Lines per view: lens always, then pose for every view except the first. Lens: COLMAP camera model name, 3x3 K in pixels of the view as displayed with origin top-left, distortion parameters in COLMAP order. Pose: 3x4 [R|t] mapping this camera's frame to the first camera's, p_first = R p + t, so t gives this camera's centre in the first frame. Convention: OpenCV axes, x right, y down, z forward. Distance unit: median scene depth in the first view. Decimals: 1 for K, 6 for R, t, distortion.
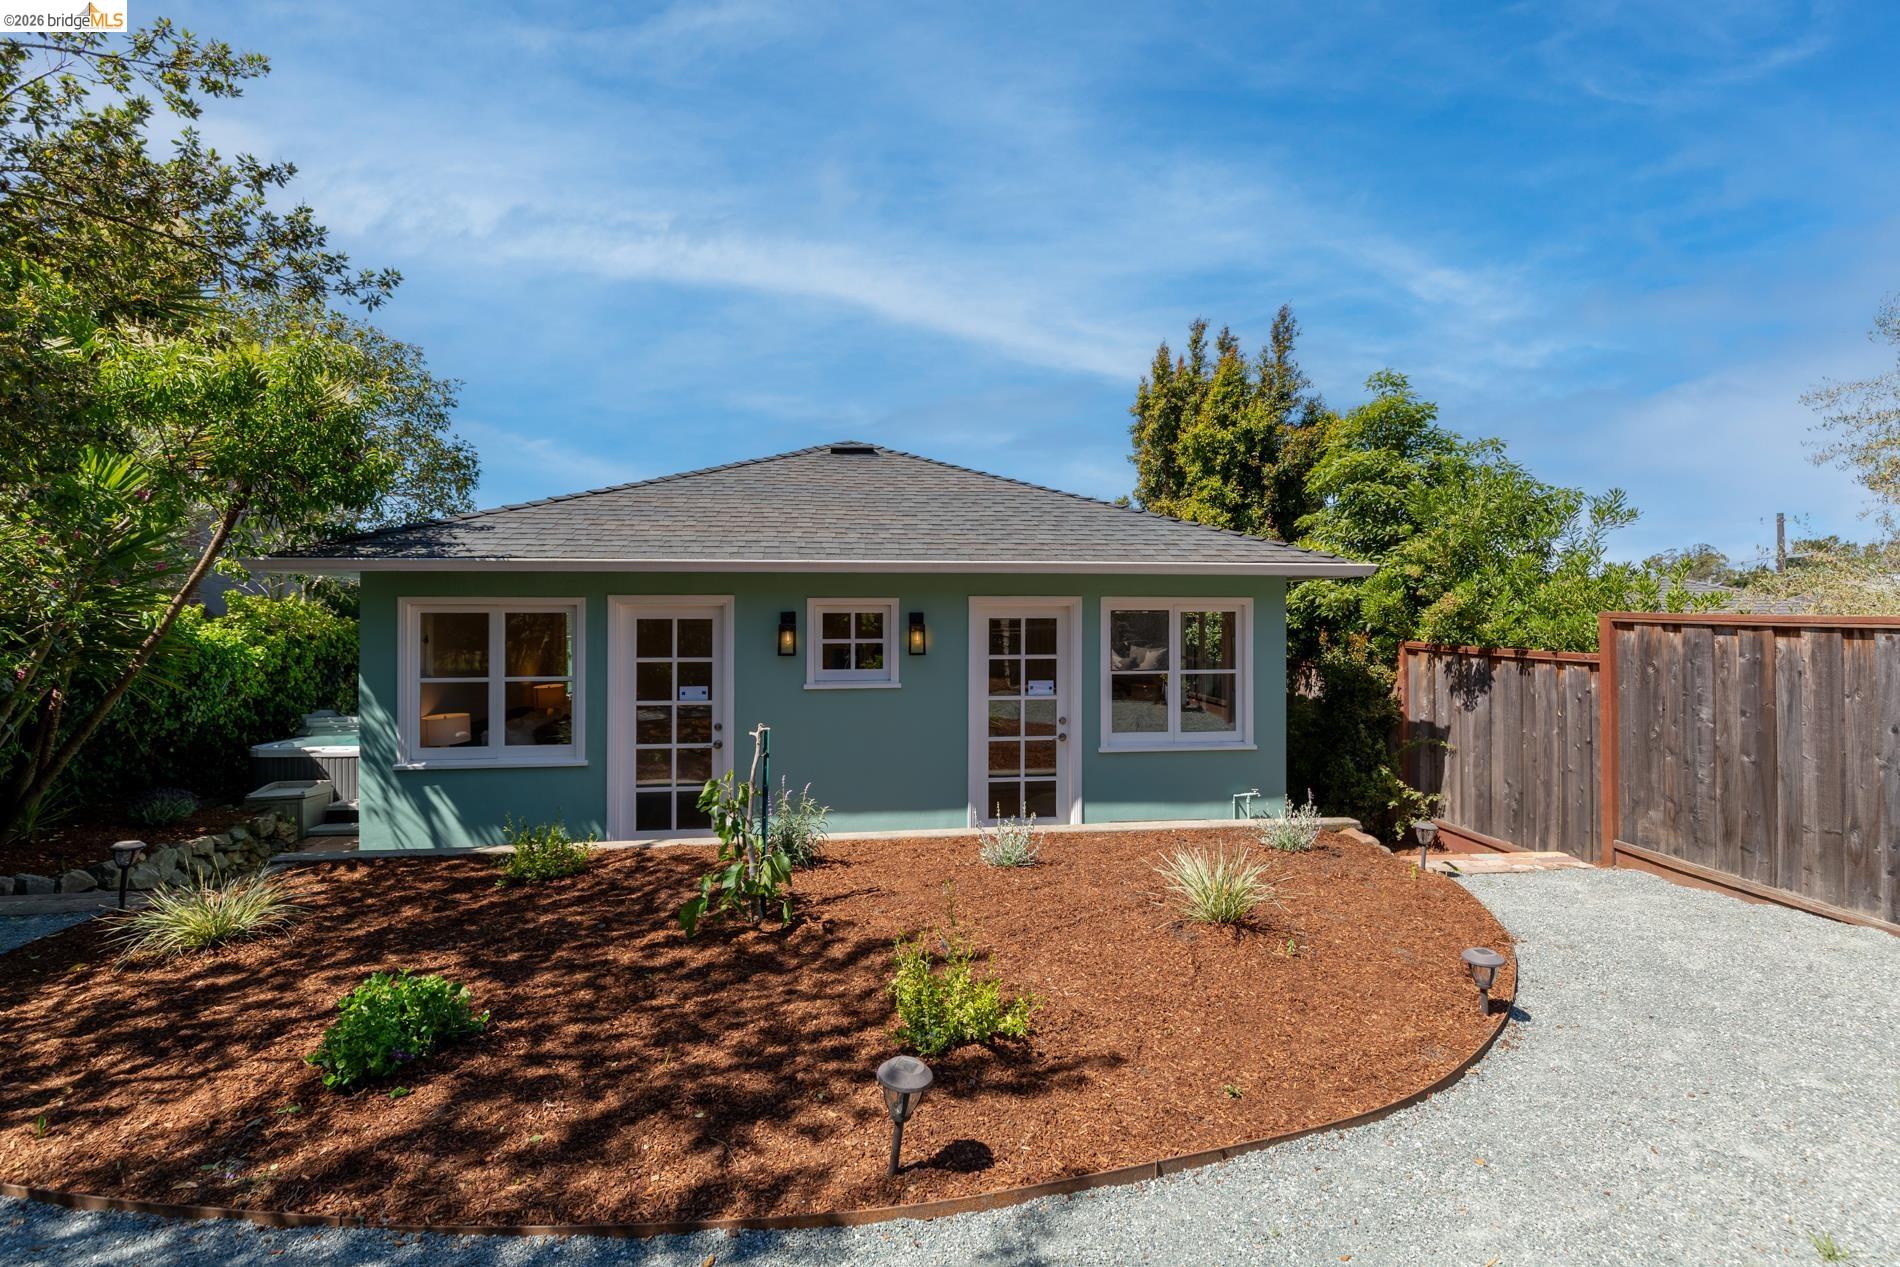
lens RADIAL K [[891.0, 0, 1000.5], [0, 891.0, 608.1], [0, 0, 1]] dist [-0.000612, -0.000299]
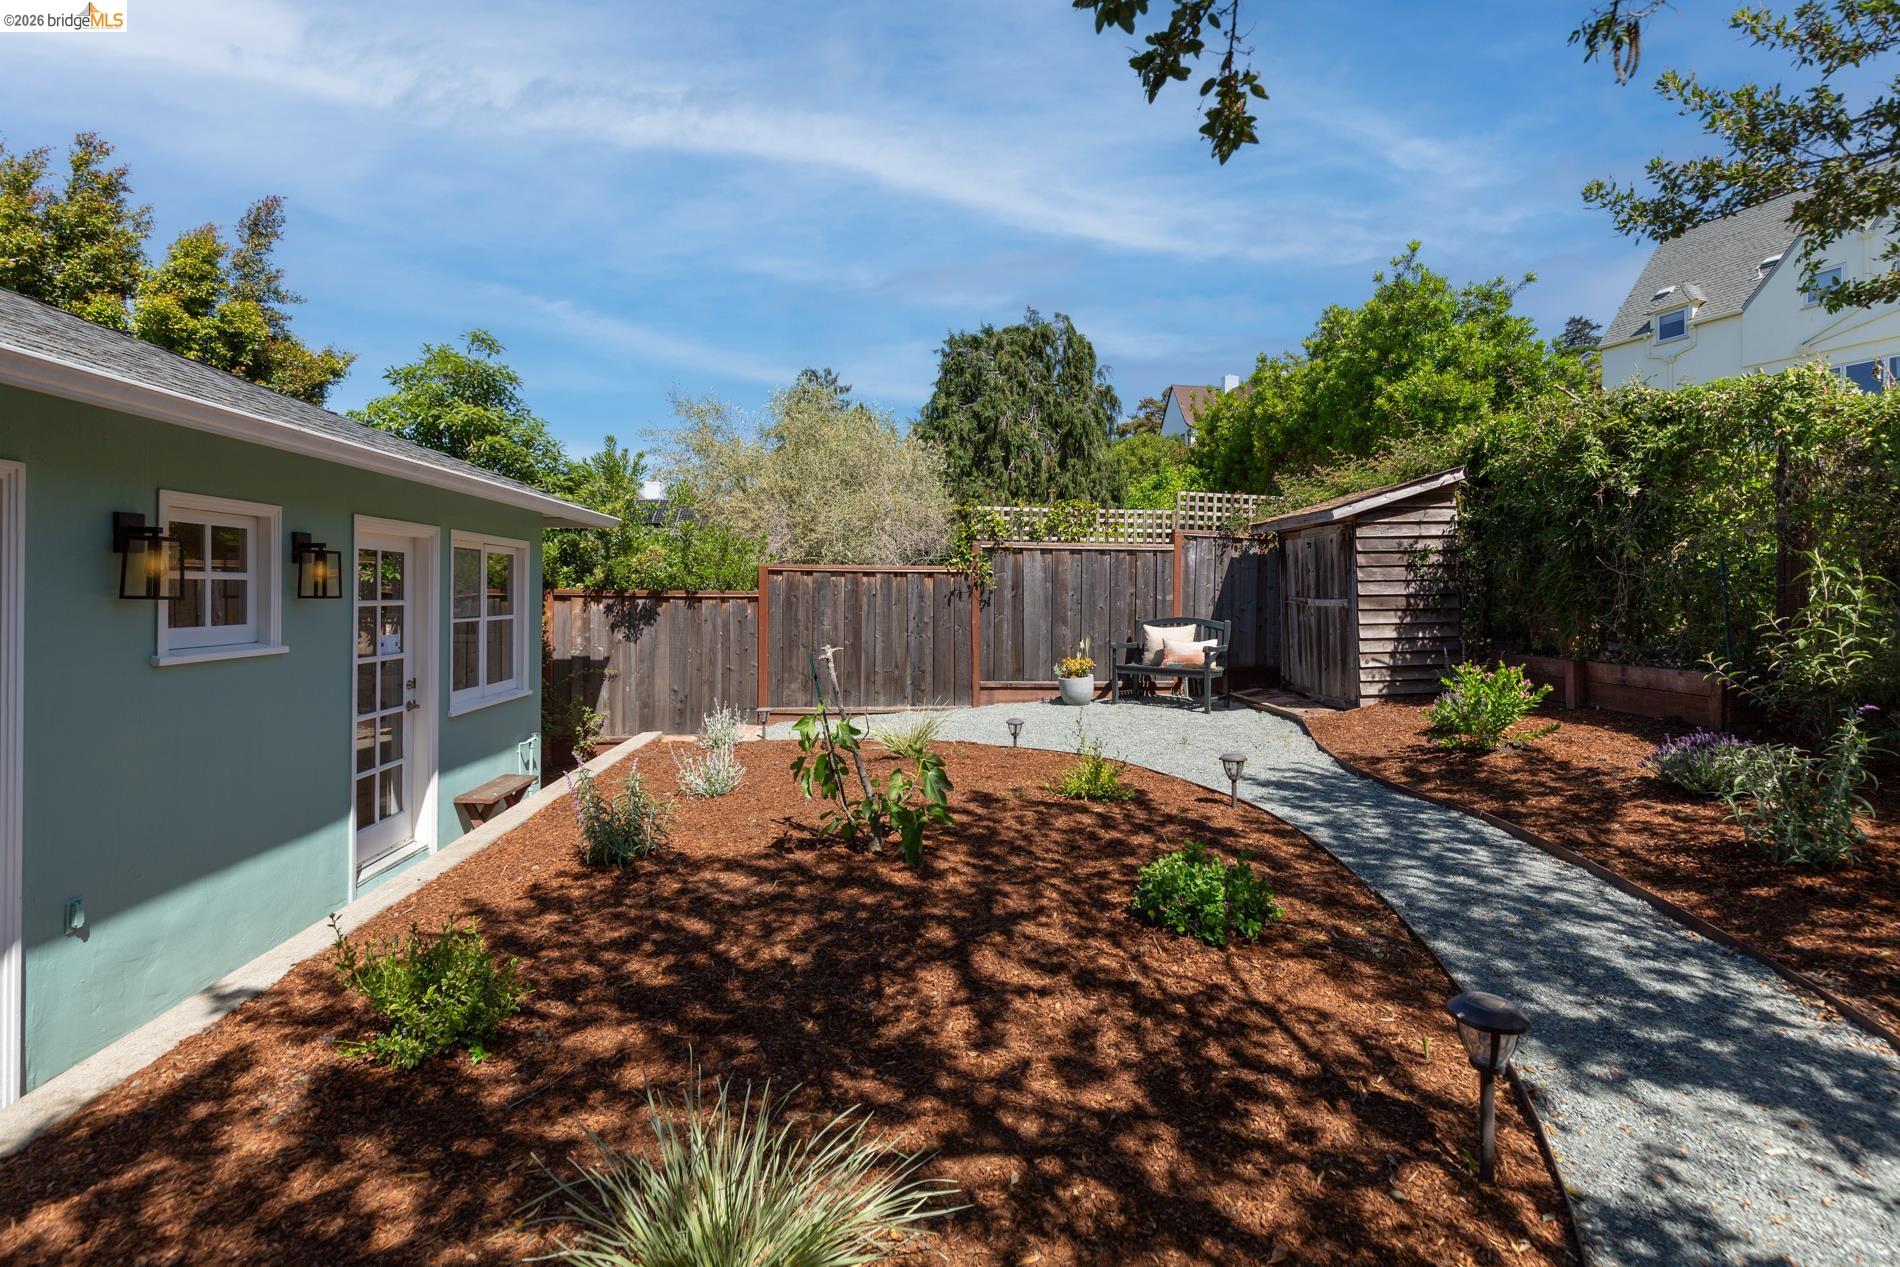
lens RADIAL K [[869.2, 0, 946.7], [0, 869.2, 575.6], [0, 0, 1]] dist [0.002039, 0.000520]
pose [[0.044128, 0.022056, 0.998782, -0.723453], [-0.002957, 0.999755, -0.021947, 0.049999], [-0.999022, -0.001985, 0.044182, 0.525330]]
